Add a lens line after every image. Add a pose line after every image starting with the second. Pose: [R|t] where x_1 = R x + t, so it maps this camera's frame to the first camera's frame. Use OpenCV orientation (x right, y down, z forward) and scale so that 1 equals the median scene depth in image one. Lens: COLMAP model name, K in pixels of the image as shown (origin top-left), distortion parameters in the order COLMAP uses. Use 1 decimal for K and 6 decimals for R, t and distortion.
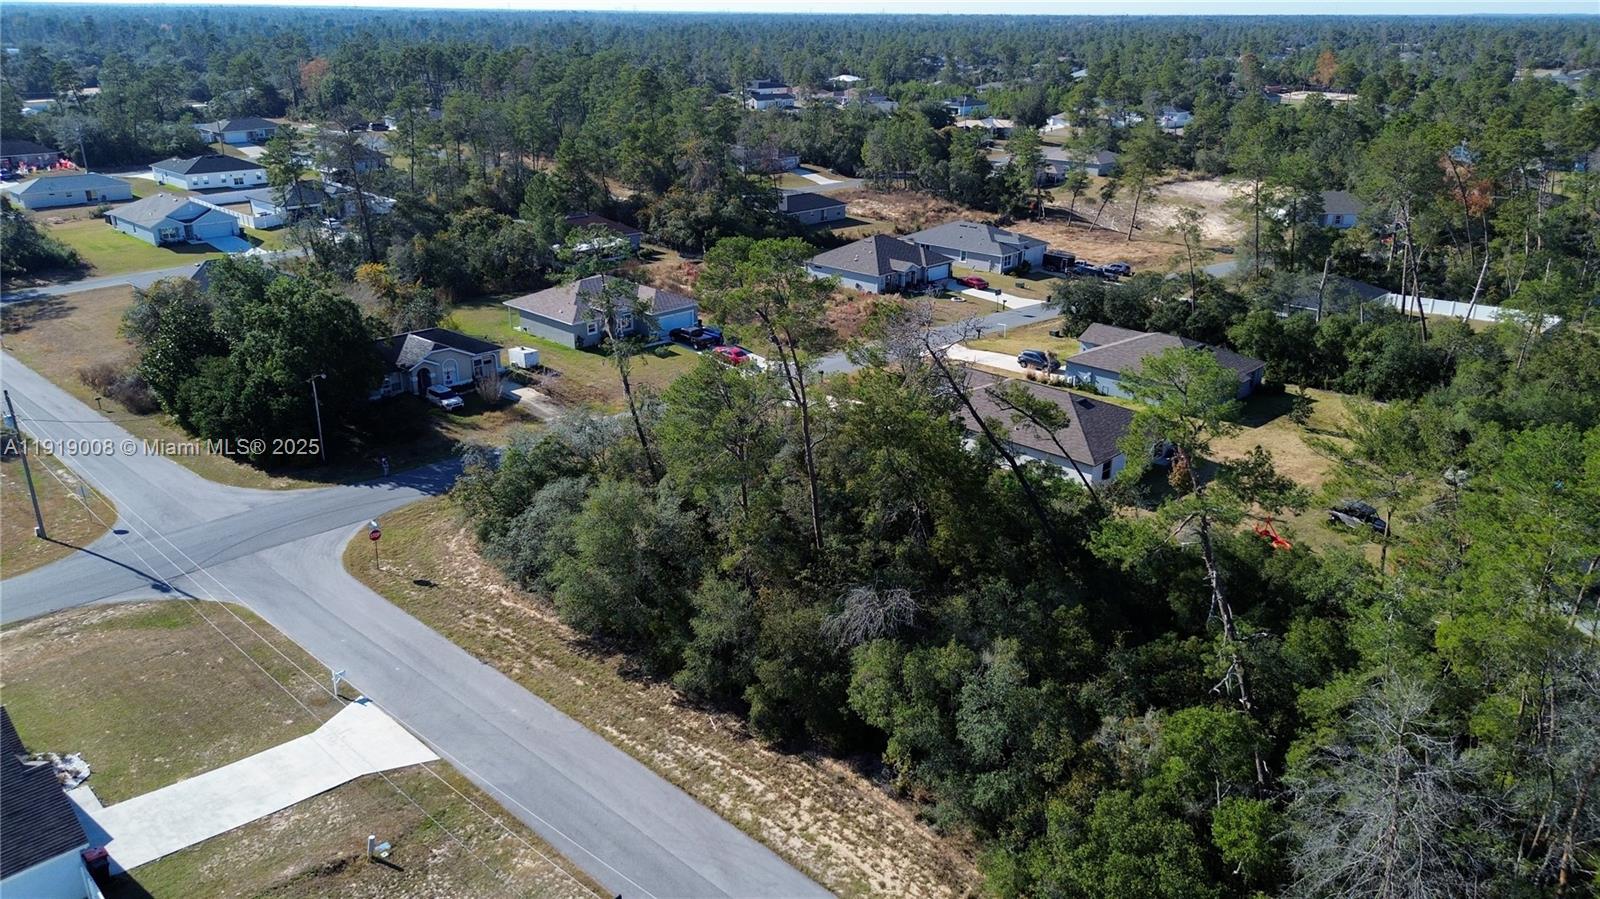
lens RADIAL K [[1136.8, 0, 812.3], [0, 1136.8, 444.2], [0, 0, 1]] dist [0.037461, -0.036409]
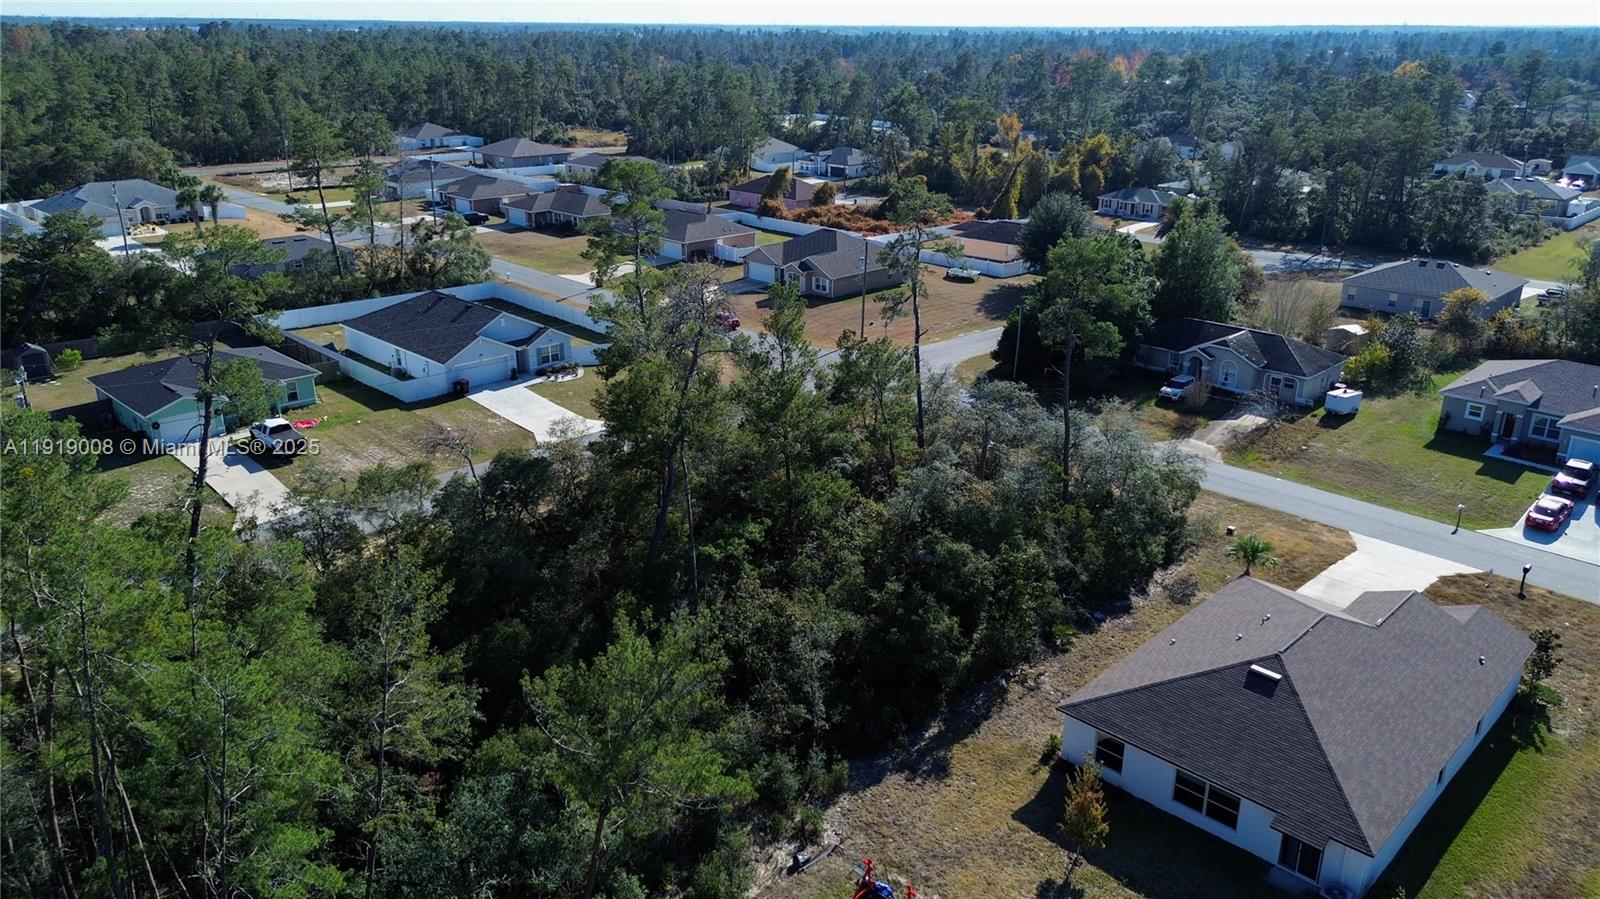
lens RADIAL K [[1136.8, 0, 802.2], [0, 1136.8, 446.0], [0, 0, 1]] dist [0.037461, -0.036409]
pose [[-0.026155, 0.334460, -0.942047, 1.146434], [-0.356406, 0.877322, 0.321375, -0.363447], [0.933965, 0.344156, 0.096257, 1.169685]]
